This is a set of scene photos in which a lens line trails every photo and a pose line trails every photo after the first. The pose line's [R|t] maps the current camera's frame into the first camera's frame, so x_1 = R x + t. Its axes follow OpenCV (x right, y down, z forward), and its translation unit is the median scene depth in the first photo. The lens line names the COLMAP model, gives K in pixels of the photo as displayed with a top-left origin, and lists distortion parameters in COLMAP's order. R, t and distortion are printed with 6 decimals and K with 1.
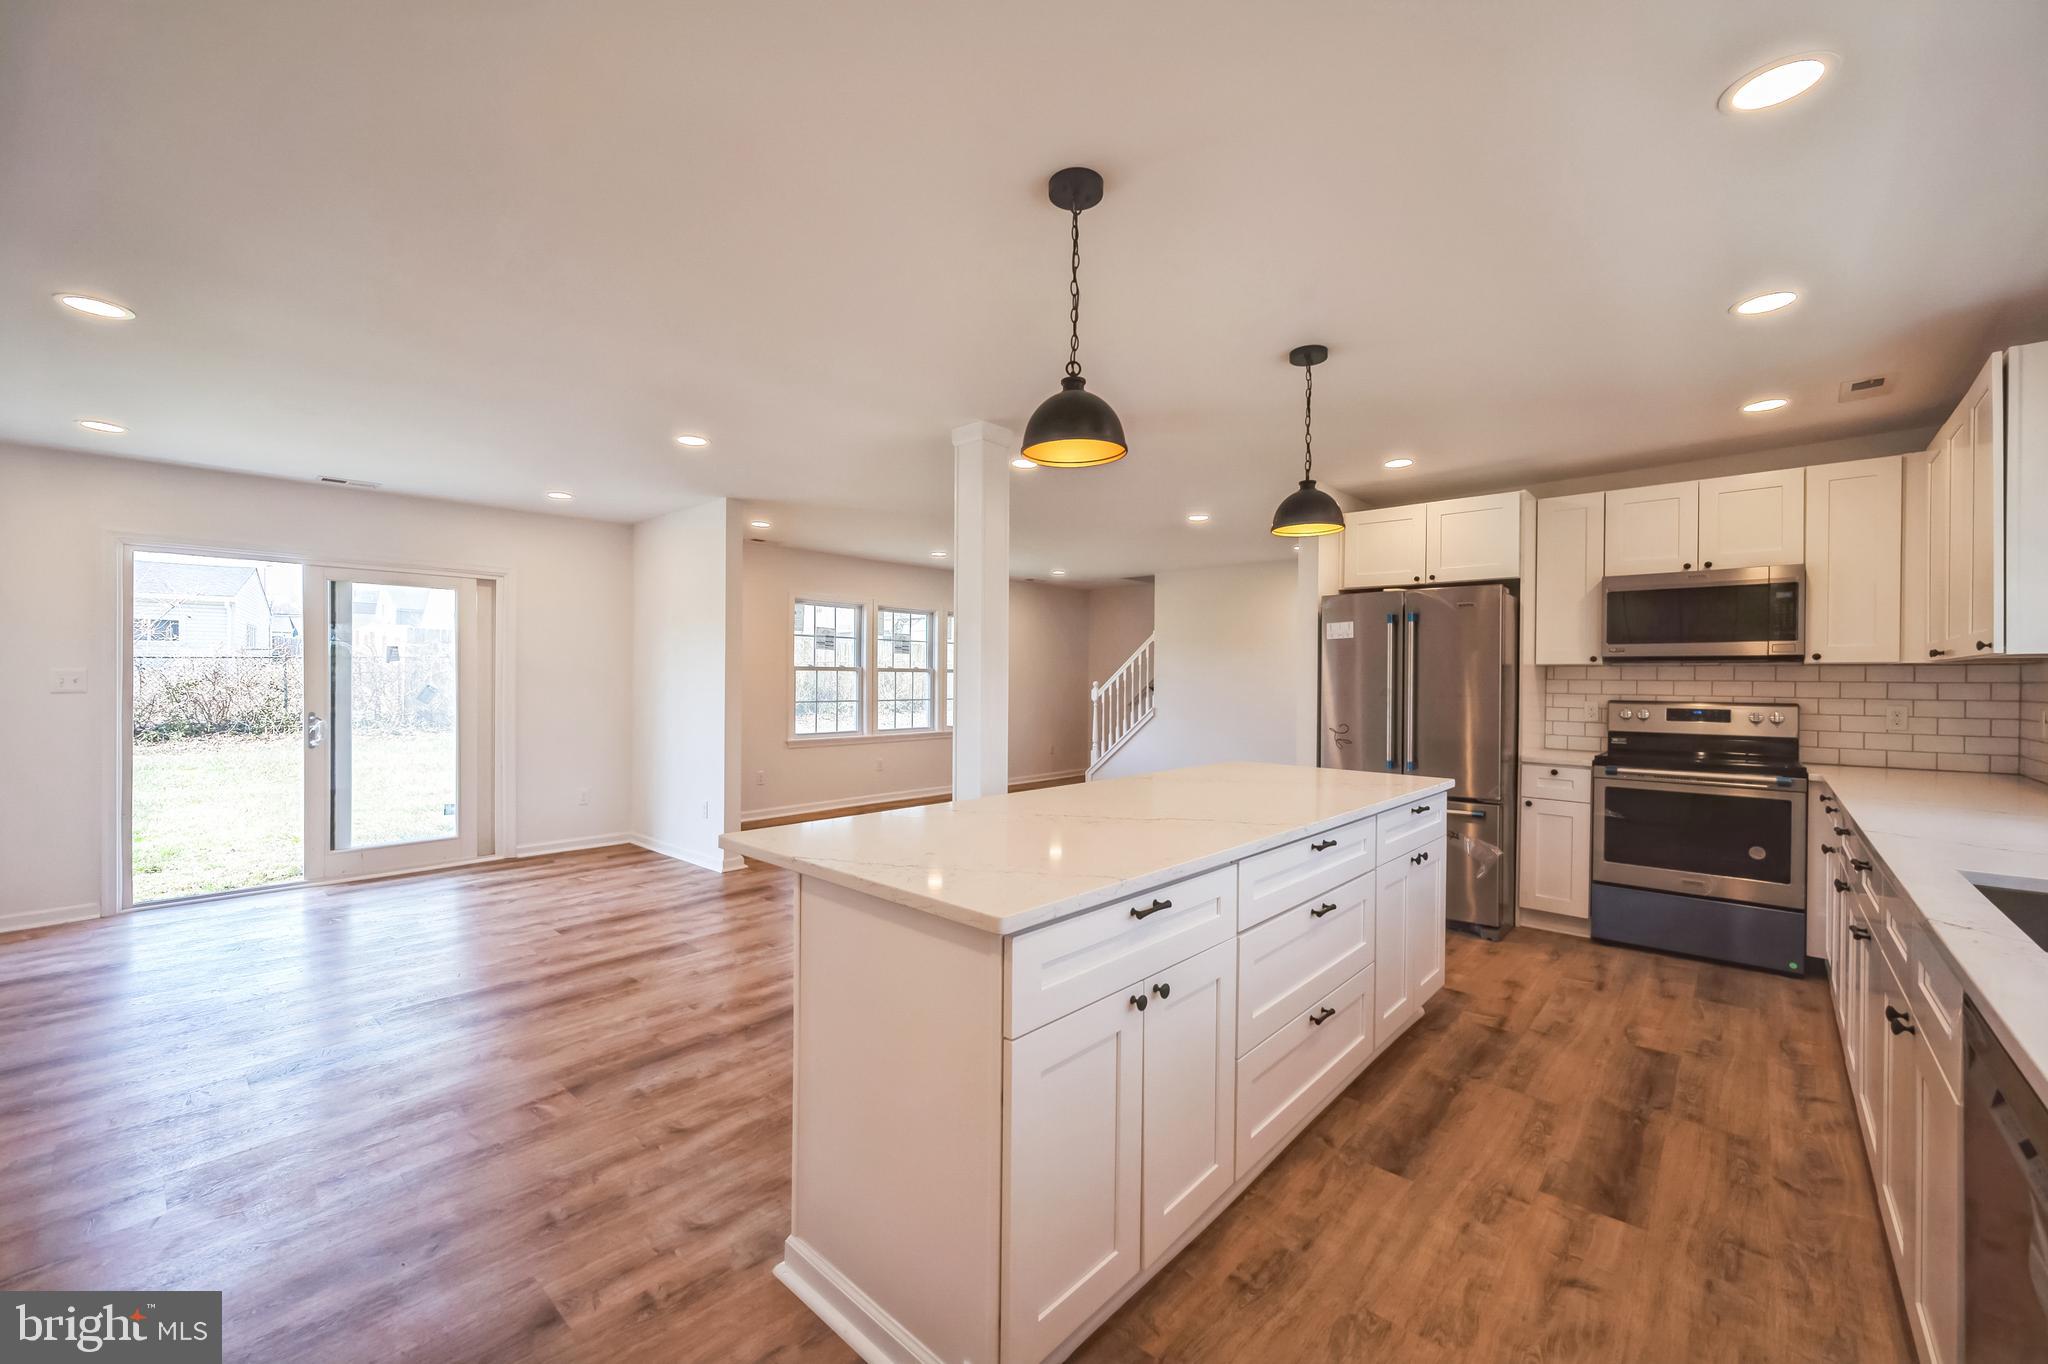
lens RADIAL K [[810.9, 0, 1024.0], [0, 810.9, 682.0], [0, 0, 1]] dist [-0.002178, -0.000180]
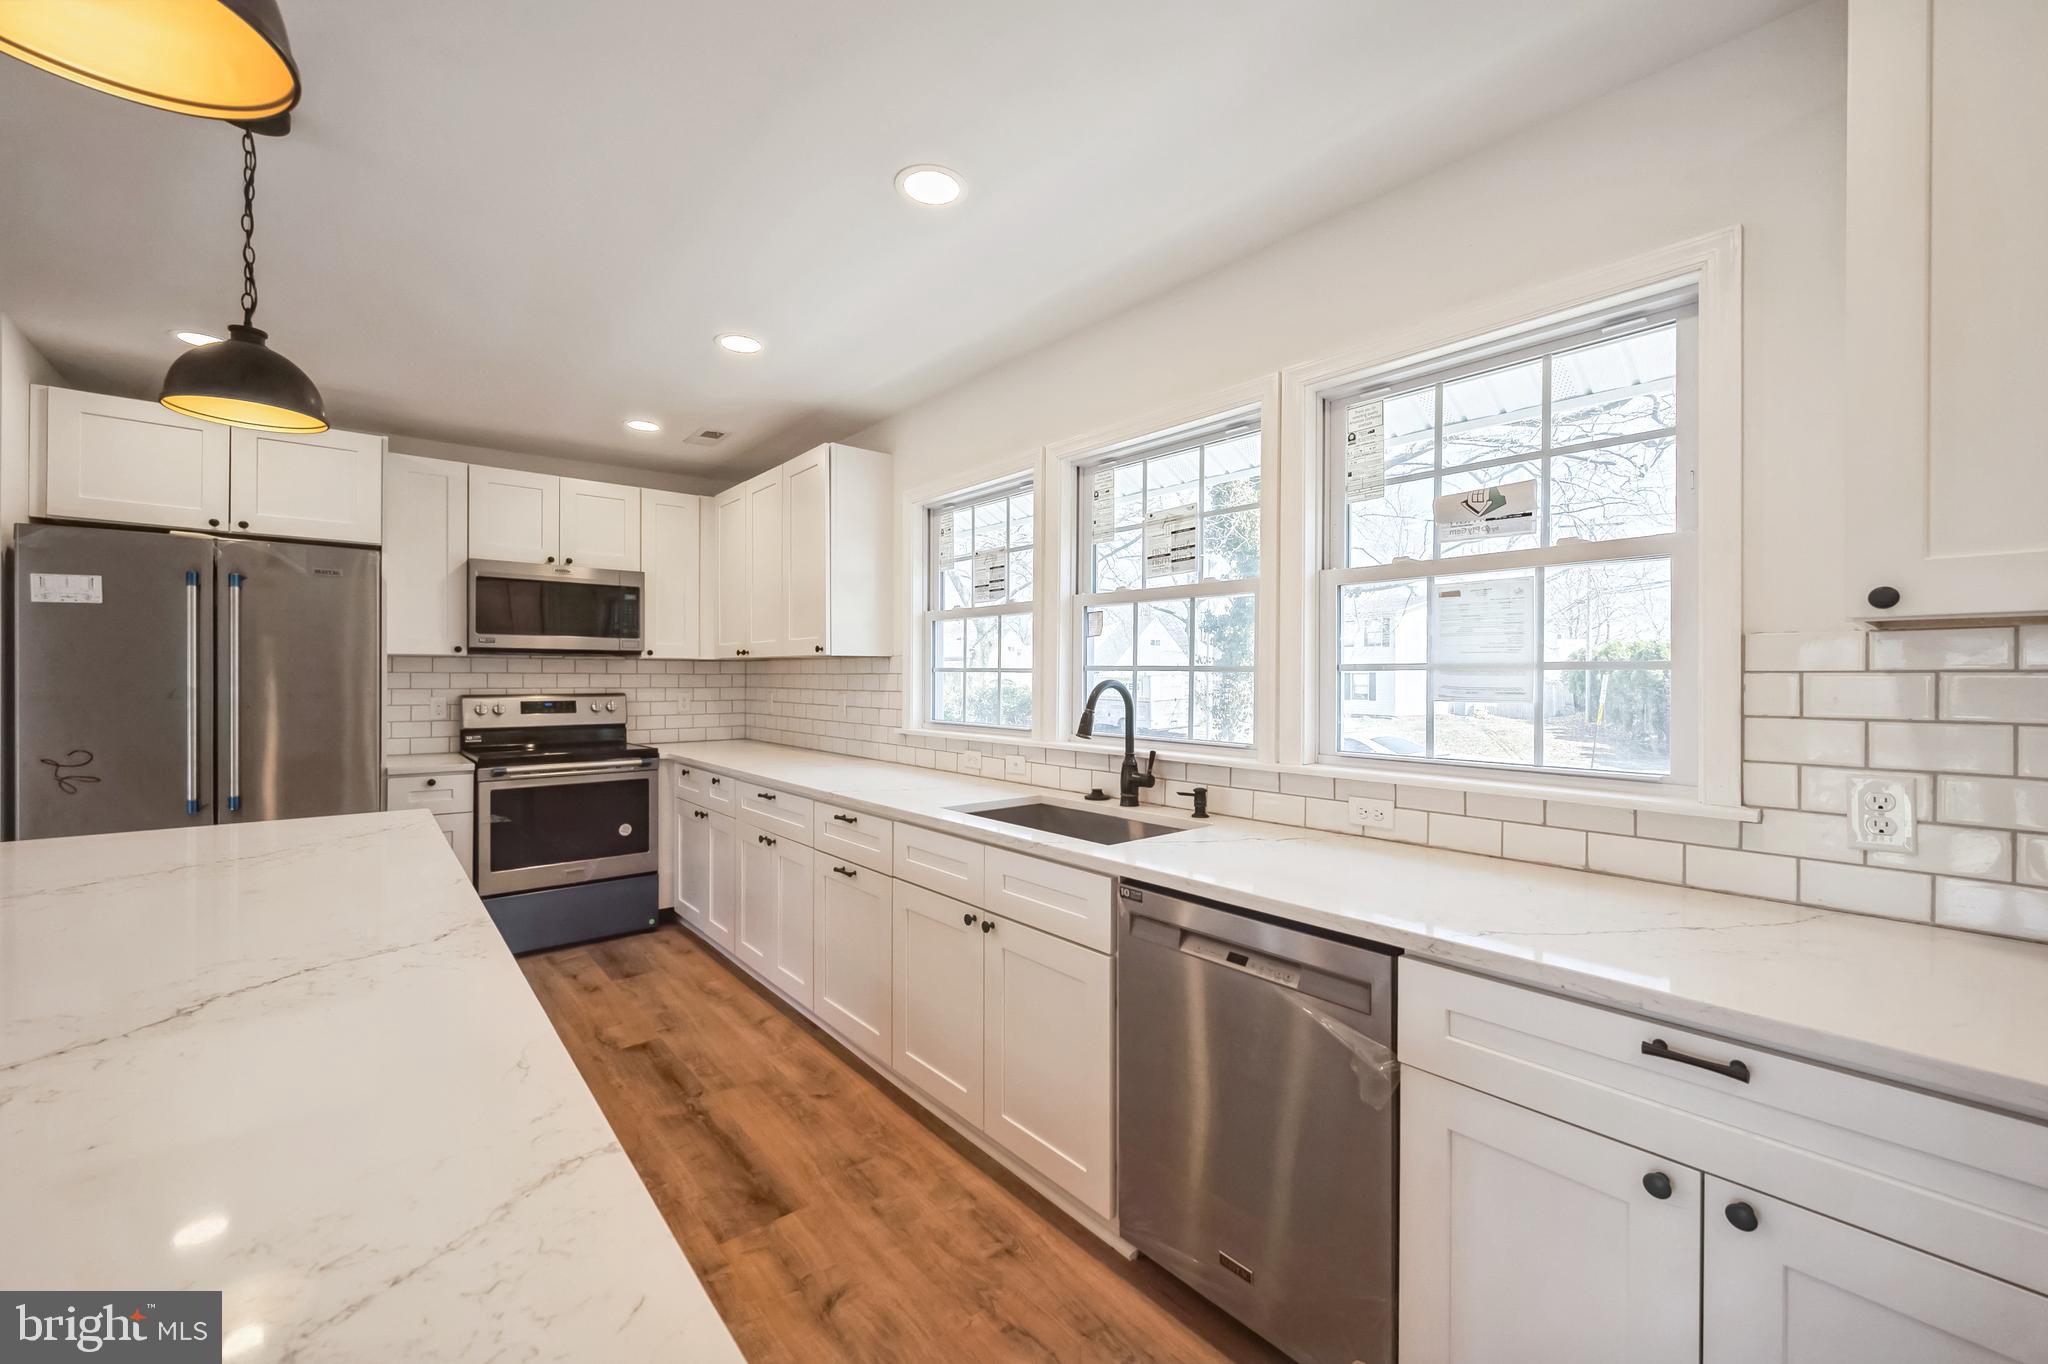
lens RADIAL K [[816.3, 0, 1032.8], [0, 816.3, 674.0], [0, 0, 1]] dist [-0.000844, -0.000215]
pose [[0.129926, -0.005225, 0.991510, -0.108946], [0.002078, 0.999985, 0.004997, -0.004622], [-0.991522, 0.001411, 0.129935, 0.273322]]
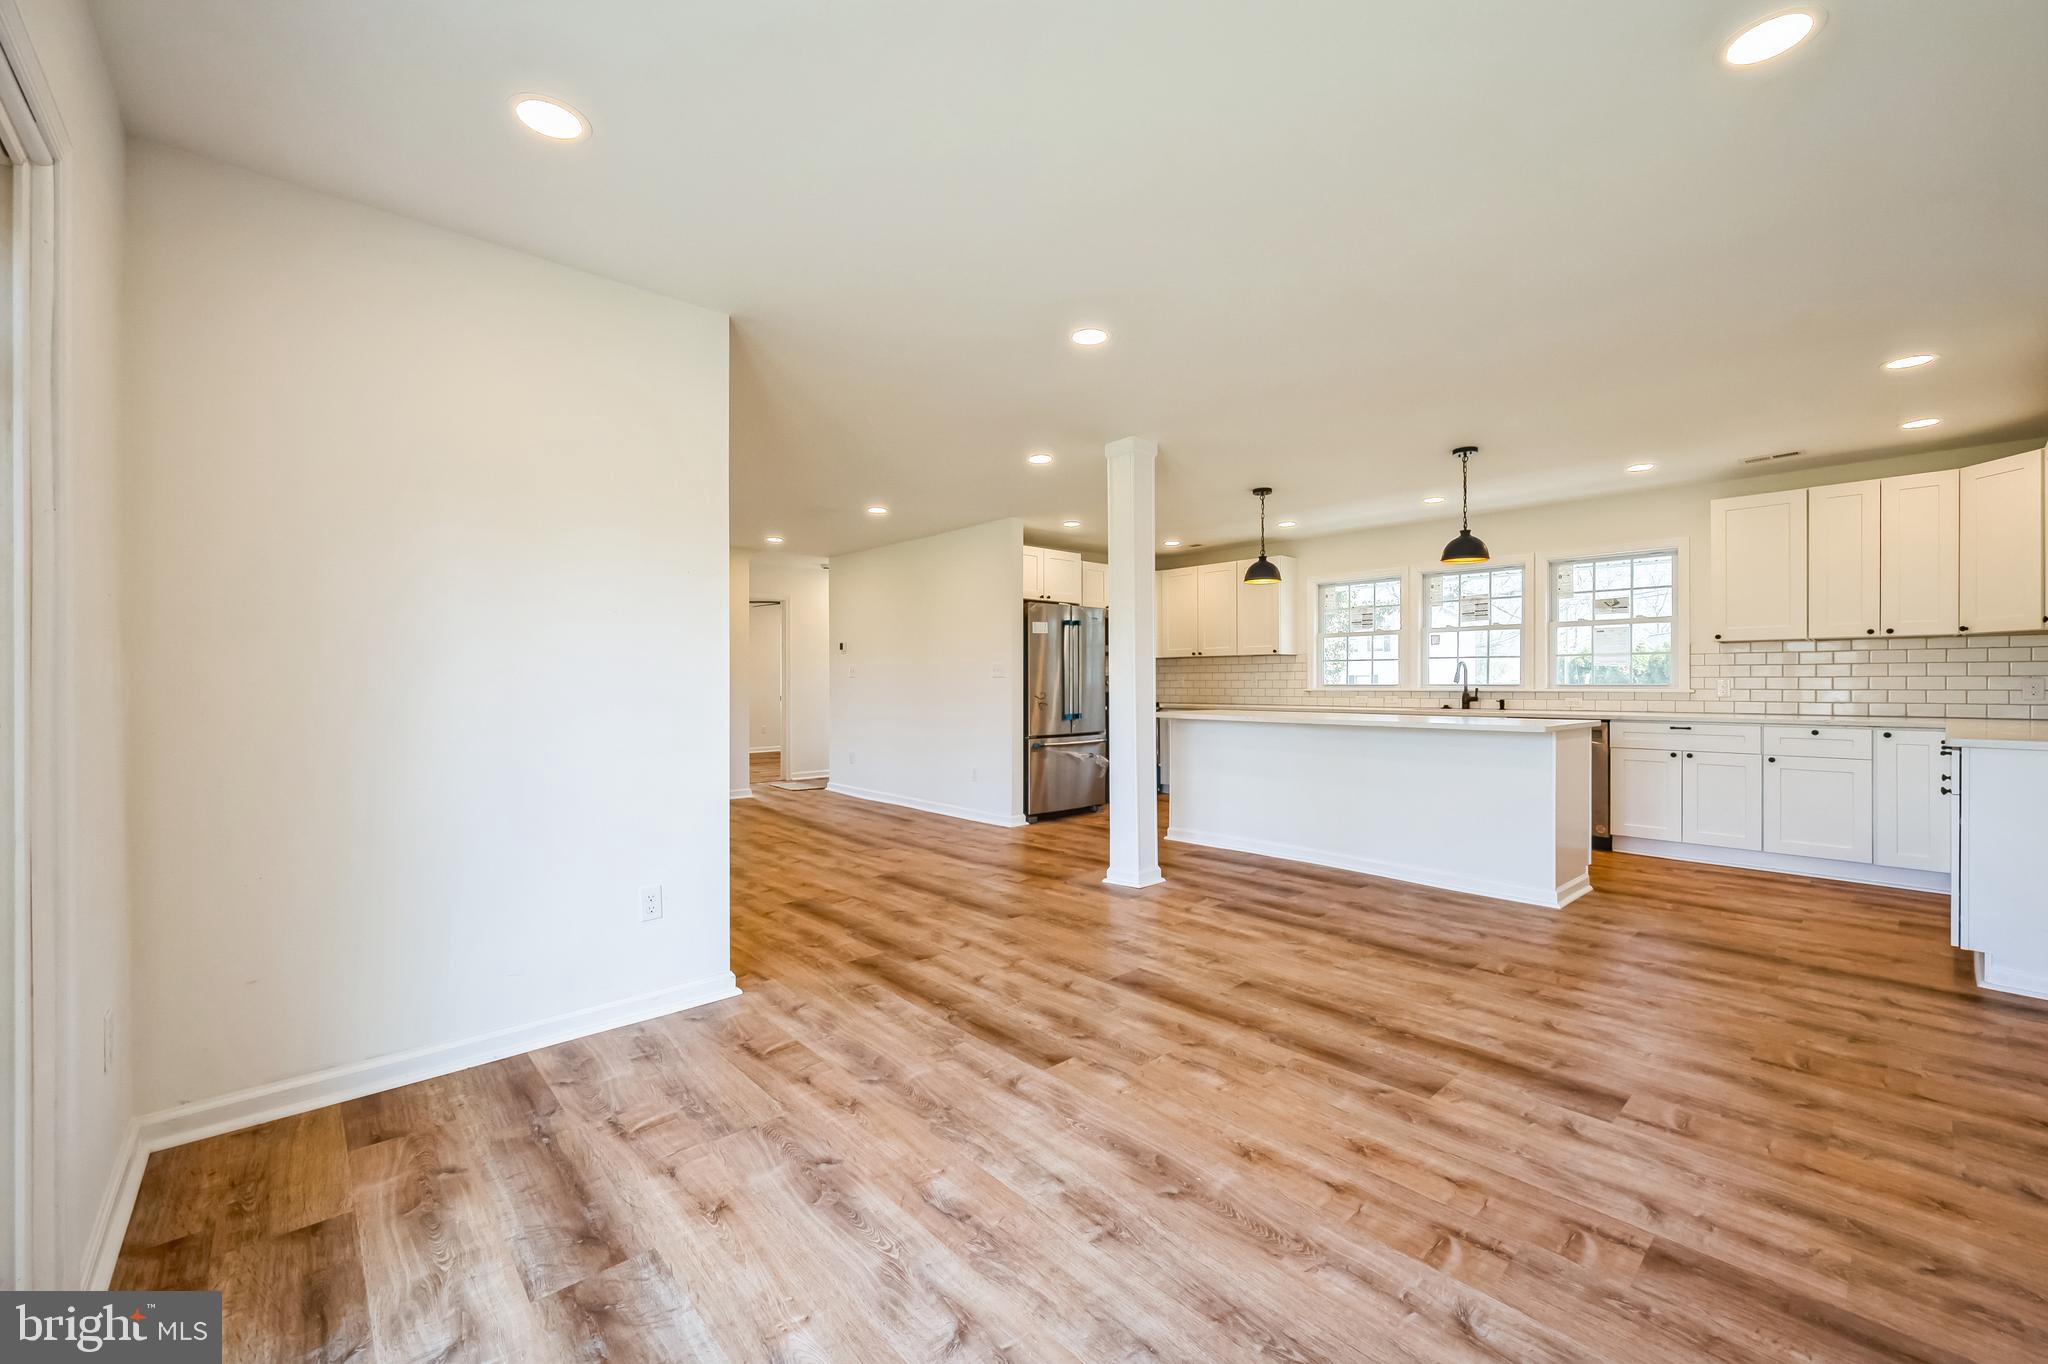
lens RADIAL K [[814.6, 0, 1031.5], [0, 814.6, 684.1], [0, 0, 1]] dist [-0.002074, -0.000193]
pose [[0.101683, -0.010153, 0.994765, -1.198136], [0.008496, 0.999920, 0.009337, 0.025621], [-0.994781, 0.007502, 0.101761, 0.980916]]
